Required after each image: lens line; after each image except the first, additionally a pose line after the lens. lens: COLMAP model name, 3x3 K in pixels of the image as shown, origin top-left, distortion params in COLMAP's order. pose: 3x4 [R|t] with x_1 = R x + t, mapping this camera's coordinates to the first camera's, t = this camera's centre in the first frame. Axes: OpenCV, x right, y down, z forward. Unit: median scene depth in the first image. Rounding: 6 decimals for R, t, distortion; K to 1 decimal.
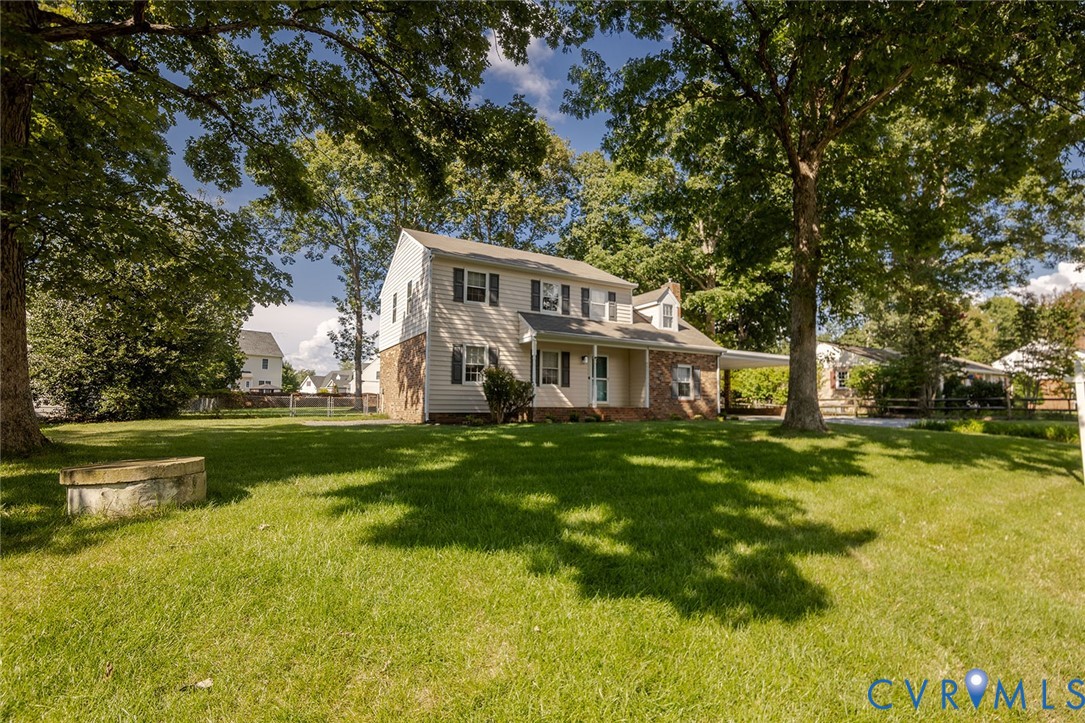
lens RADIAL K [[517.2, 0, 542.5], [0, 517.2, 361.5], [0, 0, 1]] dist [0.015752, -0.000027]
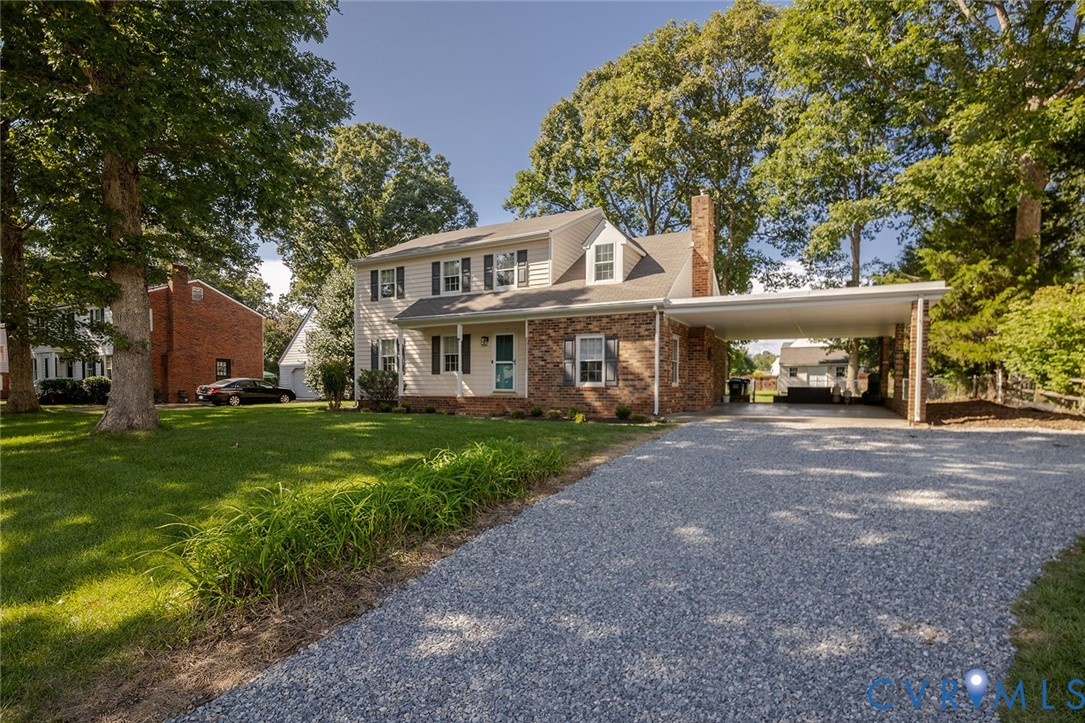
lens RADIAL K [[509.2, 0, 542.9], [0, 509.2, 382.6], [0, 0, 1]] dist [-0.003122, -0.000187]
pose [[0.527402, -0.007890, -0.849579, 0.817465], [0.079074, 0.996072, 0.039837, 0.037907], [0.845928, -0.088190, 0.525955, 0.612910]]
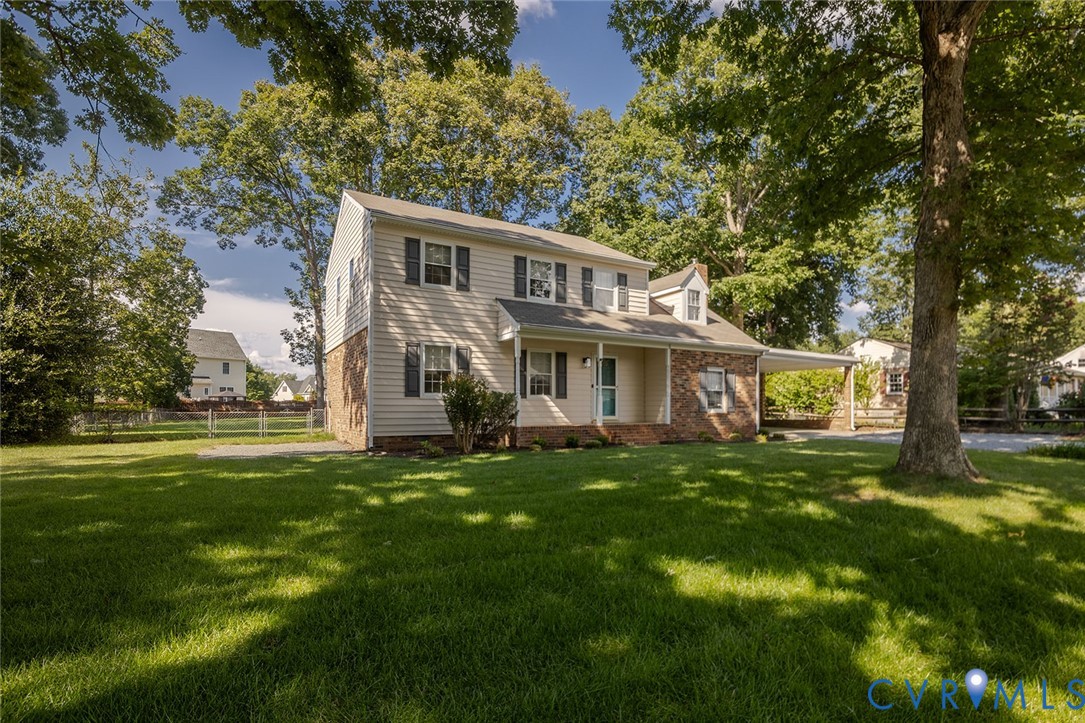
lens RADIAL K [[509.2, 0, 542.9], [0, 509.2, 382.6], [0, 0, 1]] dist [-0.003122, -0.000187]
pose [[0.999927, -0.005701, -0.010640, 0.024366], [0.006128, 0.999162, 0.040468, -0.004331], [0.010401, -0.040530, 0.999124, 0.240501]]
